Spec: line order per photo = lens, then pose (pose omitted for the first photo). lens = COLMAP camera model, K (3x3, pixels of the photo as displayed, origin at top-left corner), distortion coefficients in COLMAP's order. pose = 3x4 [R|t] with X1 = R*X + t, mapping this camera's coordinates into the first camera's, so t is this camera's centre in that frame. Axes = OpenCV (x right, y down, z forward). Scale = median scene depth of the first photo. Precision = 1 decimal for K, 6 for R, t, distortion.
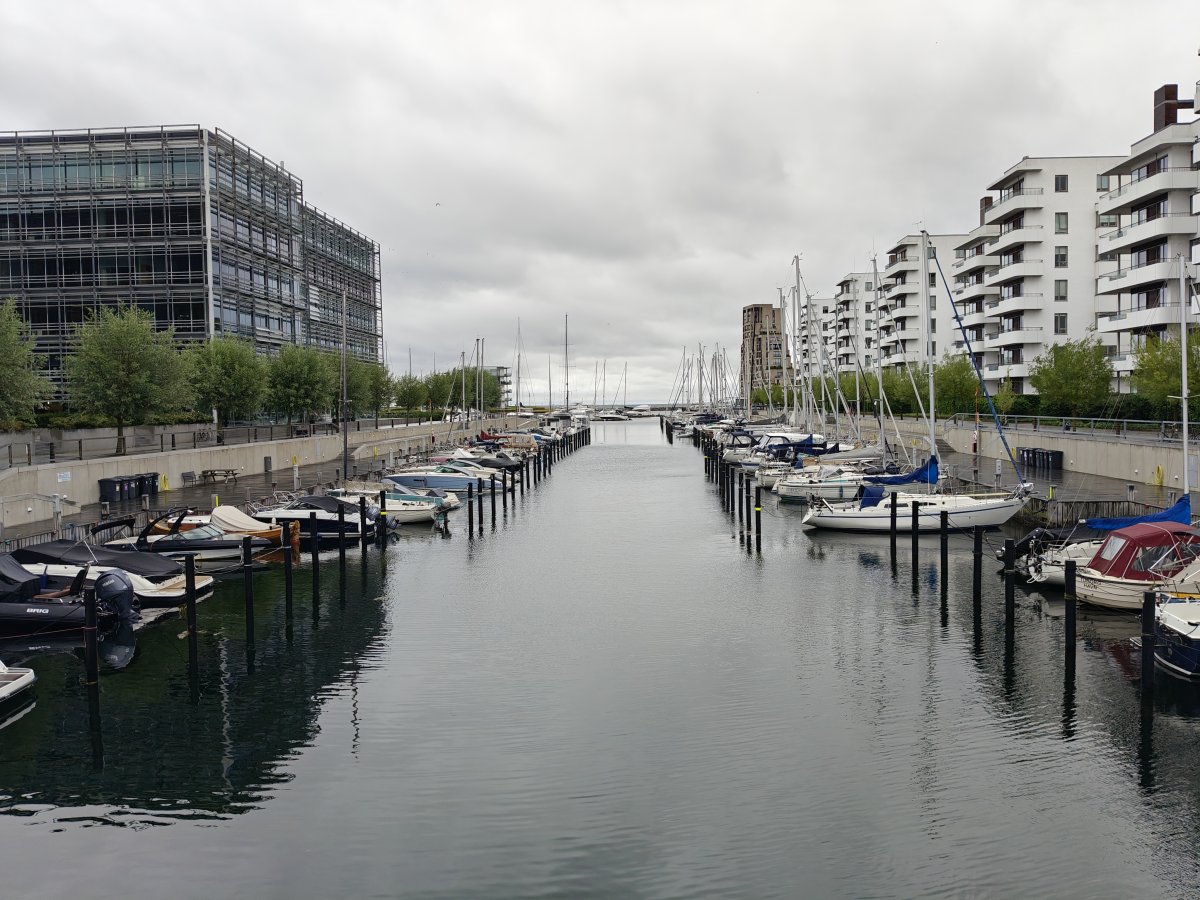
lens RADIAL K [[958.3, 0, 601.3], [0, 958.3, 445.8], [0, 0, 1]] dist [0.012037, -0.018885]
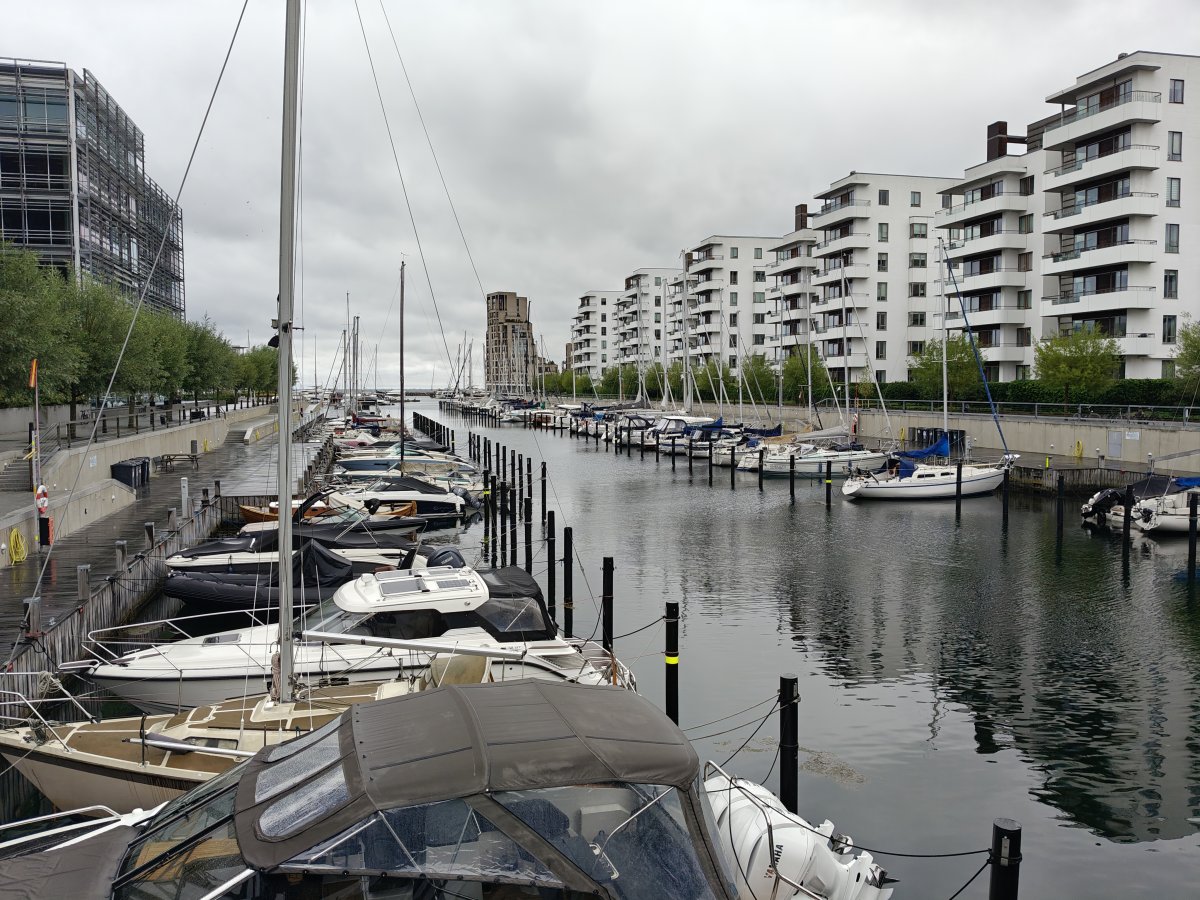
lens RADIAL K [[958.3, 0, 595.1], [0, 958.3, 452.2], [0, 0, 1]] dist [0.012037, -0.018885]
pose [[0.953261, -0.010439, 0.301967, -0.223592], [0.004288, 0.999770, 0.021027, 0.004277], [-0.302117, -0.018750, 0.953086, 0.012408]]
